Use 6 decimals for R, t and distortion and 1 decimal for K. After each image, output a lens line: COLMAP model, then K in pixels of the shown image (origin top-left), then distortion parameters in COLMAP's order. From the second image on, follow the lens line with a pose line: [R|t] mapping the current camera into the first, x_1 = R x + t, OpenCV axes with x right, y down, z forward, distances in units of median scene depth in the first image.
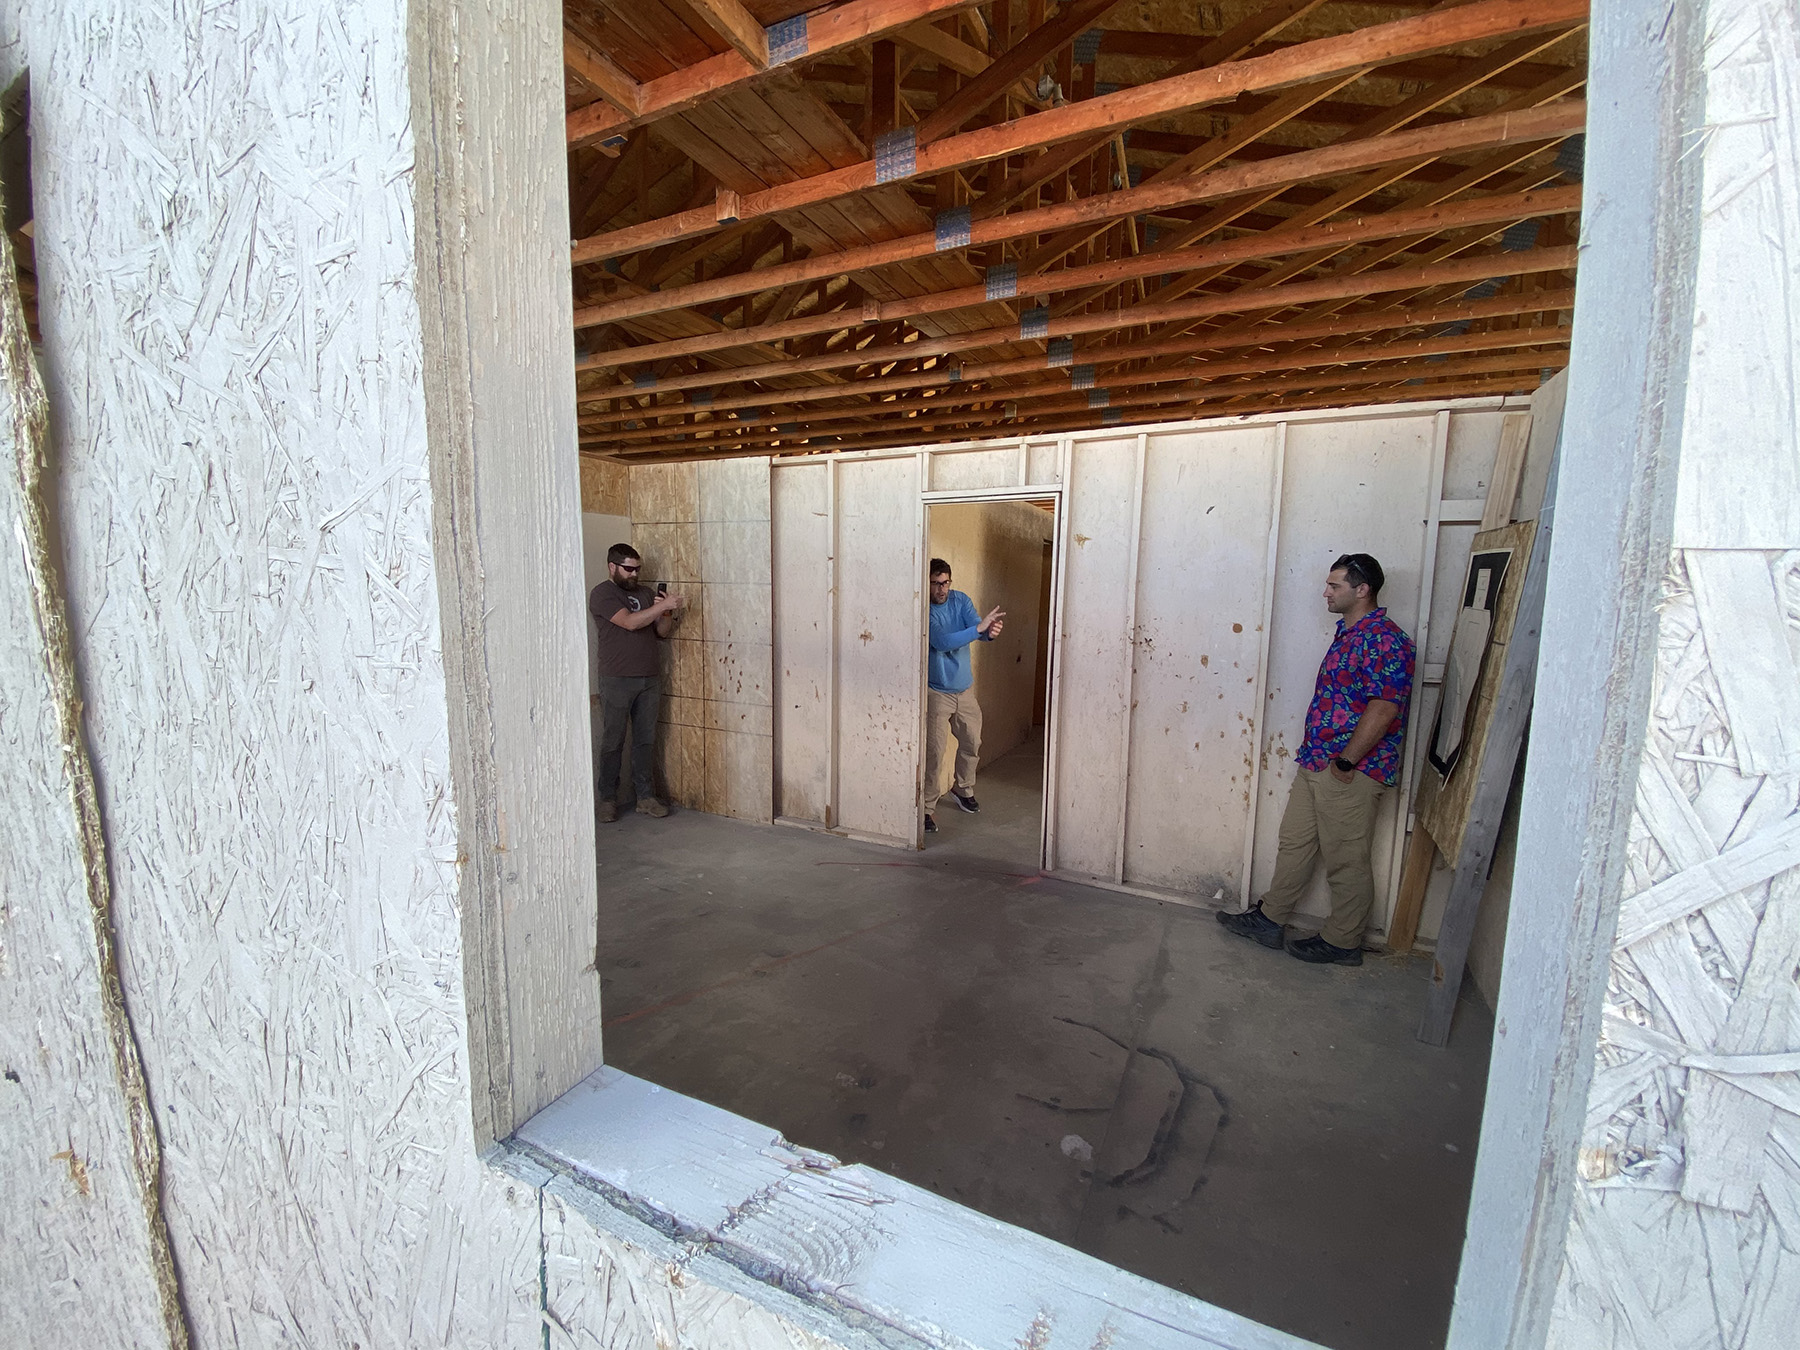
lens RADIAL K [[721.1, 0, 895.4], [0, 721.1, 677.5], [0, 0, 1]] dist [0.000429, 0.000001]
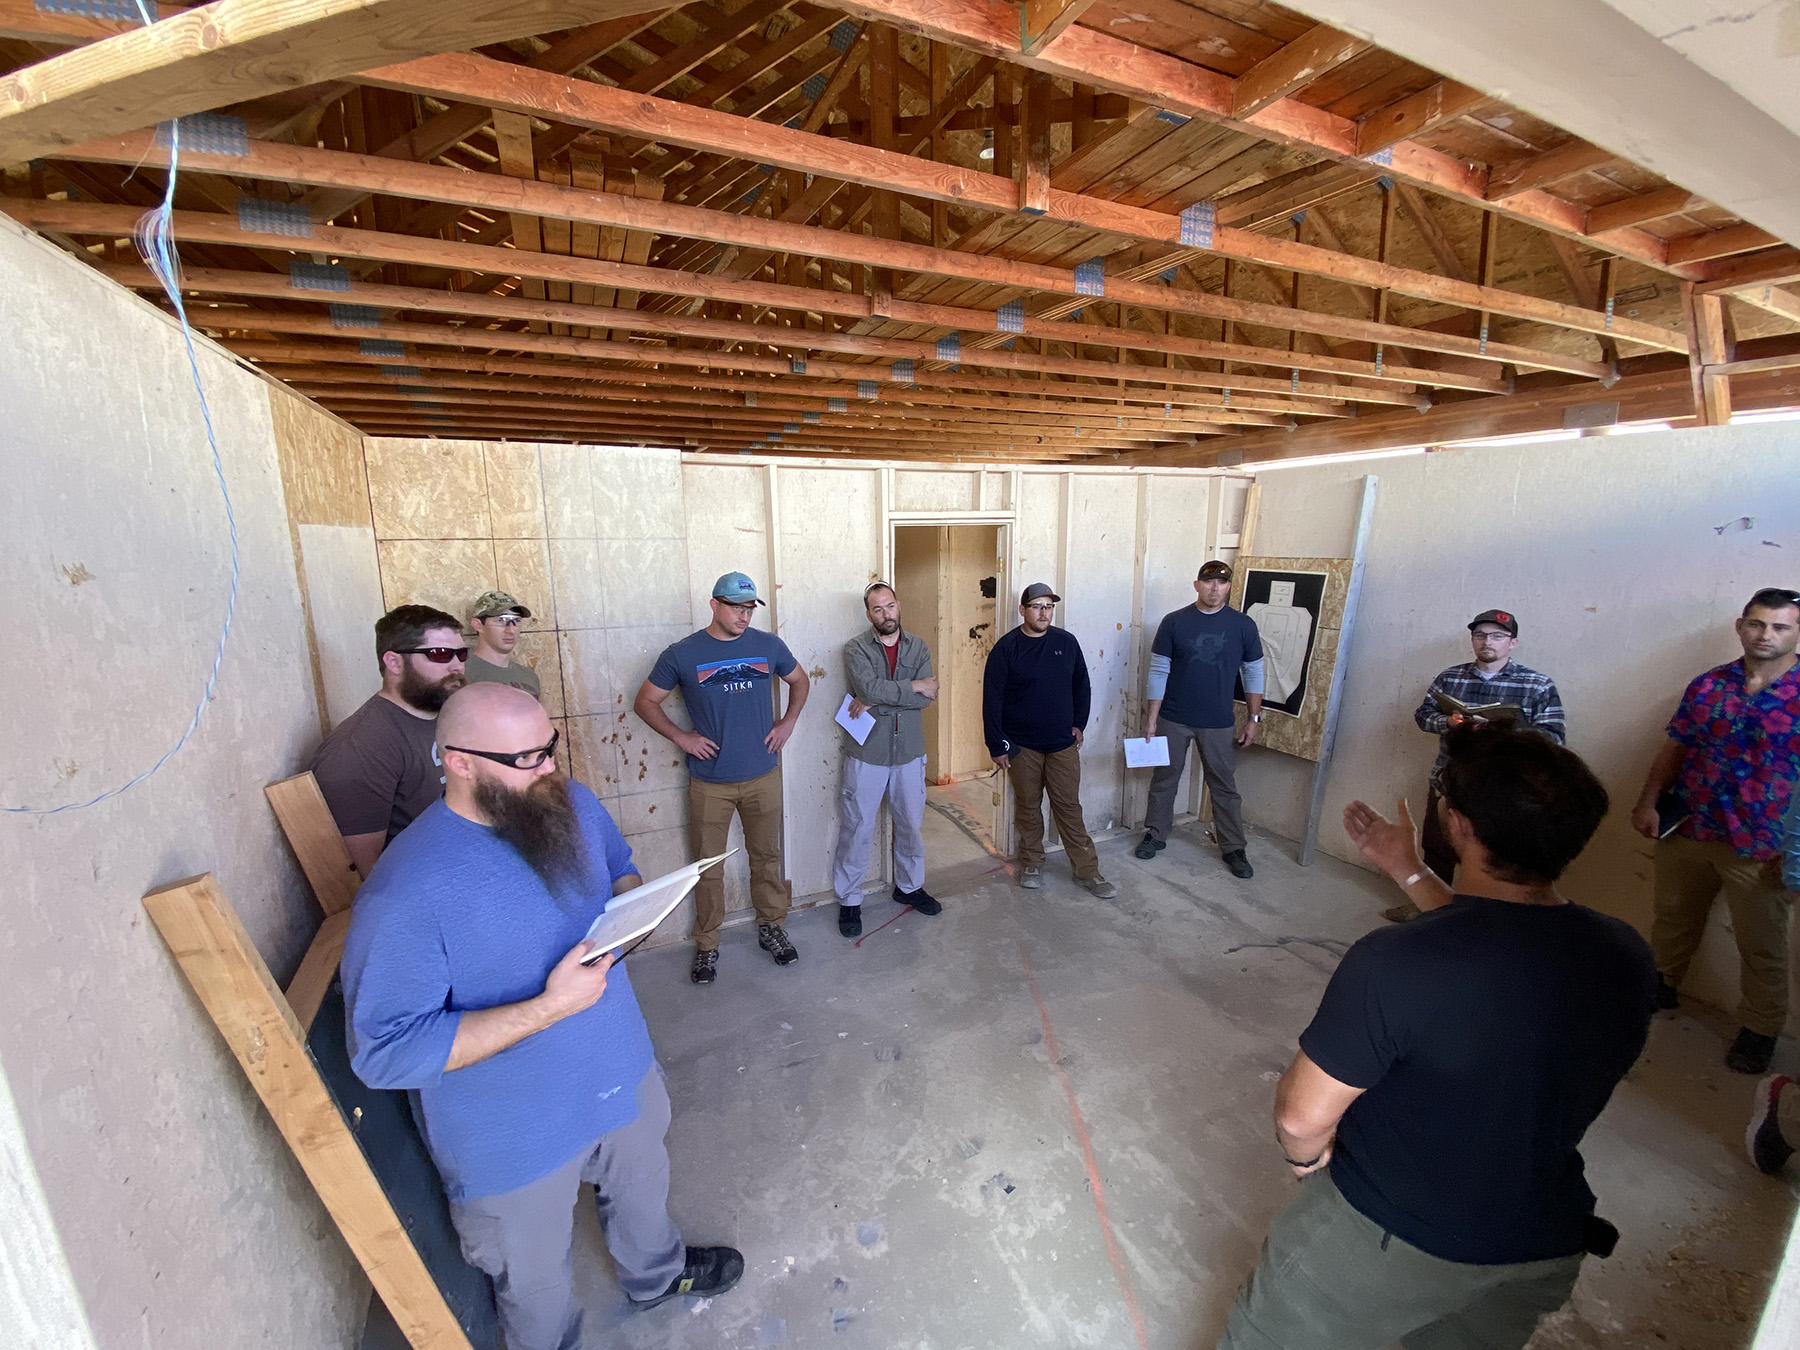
lens RADIAL K [[721.1, 0, 898.8], [0, 721.1, 679.8], [0, 0, 1]] dist [0.000429, 0.000001]
pose [[0.625204, -0.171686, 0.761343, -0.670556], [0.114381, 0.985127, 0.128223, -0.157820], [-0.772034, 0.006918, 0.635543, 0.399025]]
